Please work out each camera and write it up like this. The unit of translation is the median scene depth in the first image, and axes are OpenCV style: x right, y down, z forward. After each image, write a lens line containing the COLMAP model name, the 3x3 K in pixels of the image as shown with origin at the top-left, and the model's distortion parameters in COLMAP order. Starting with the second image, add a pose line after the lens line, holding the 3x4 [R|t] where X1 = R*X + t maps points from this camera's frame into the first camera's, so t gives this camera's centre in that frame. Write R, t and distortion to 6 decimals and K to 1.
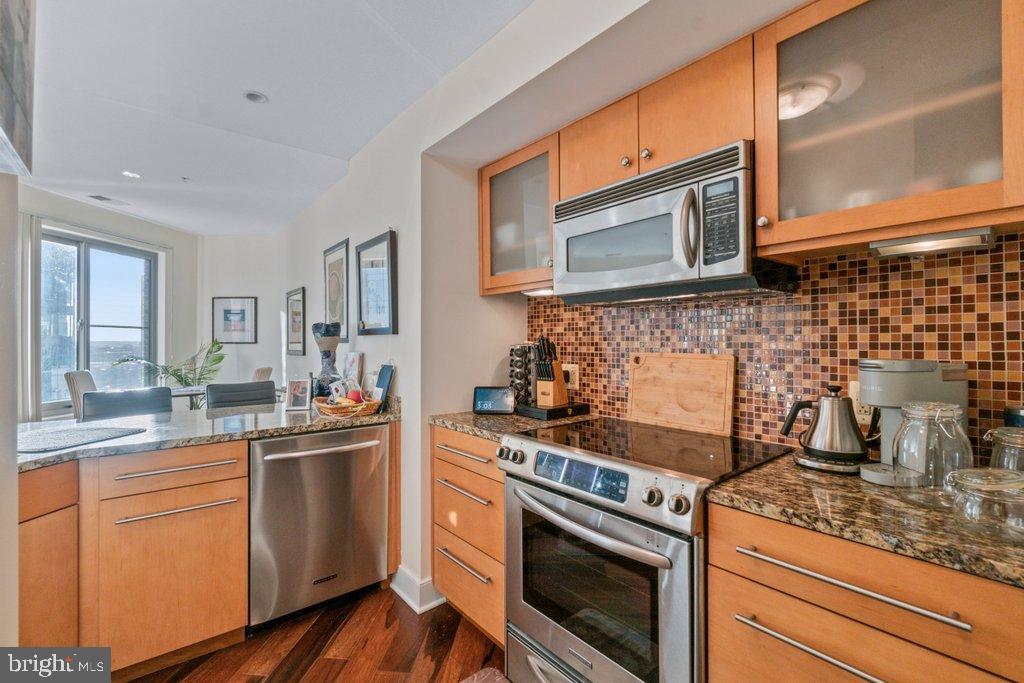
lens RADIAL K [[447.2, 0, 512.0], [0, 447.2, 341.5], [0, 0, 1]] dist [-0.000415, -0.000618]
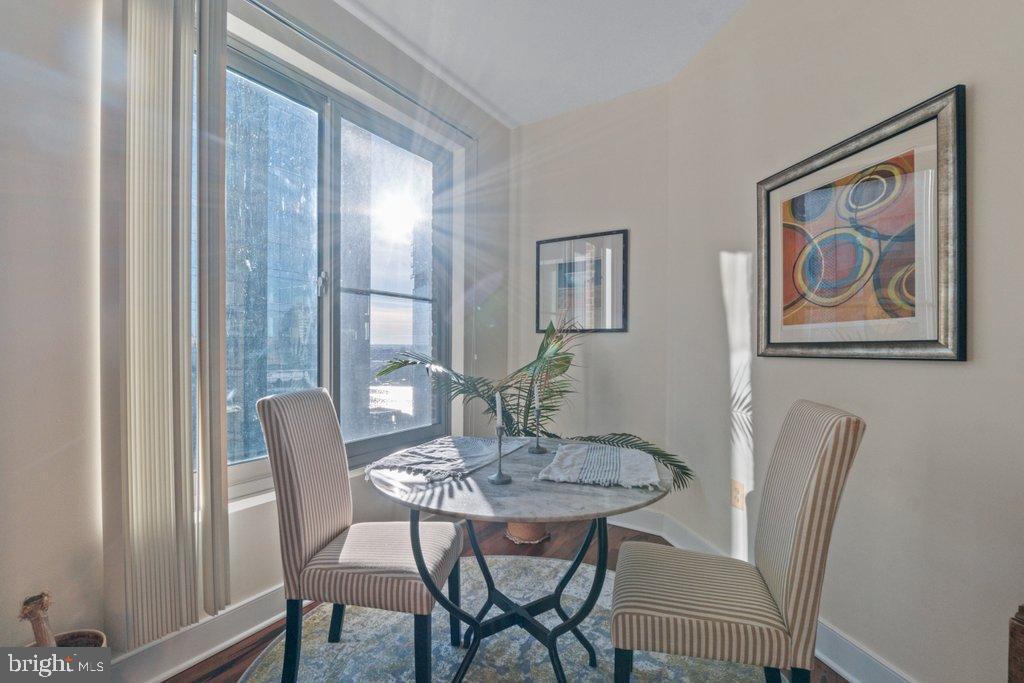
lens RADIAL K [[447.2, 0, 512.0], [0, 447.2, 341.5], [0, 0, 1]] dist [-0.000415, -0.000618]
pose [[0.887393, -0.002339, -0.461008, -1.507223], [-0.001087, 0.999974, -0.007166, 0.056563], [0.461012, 0.006860, 0.887367, 1.756187]]
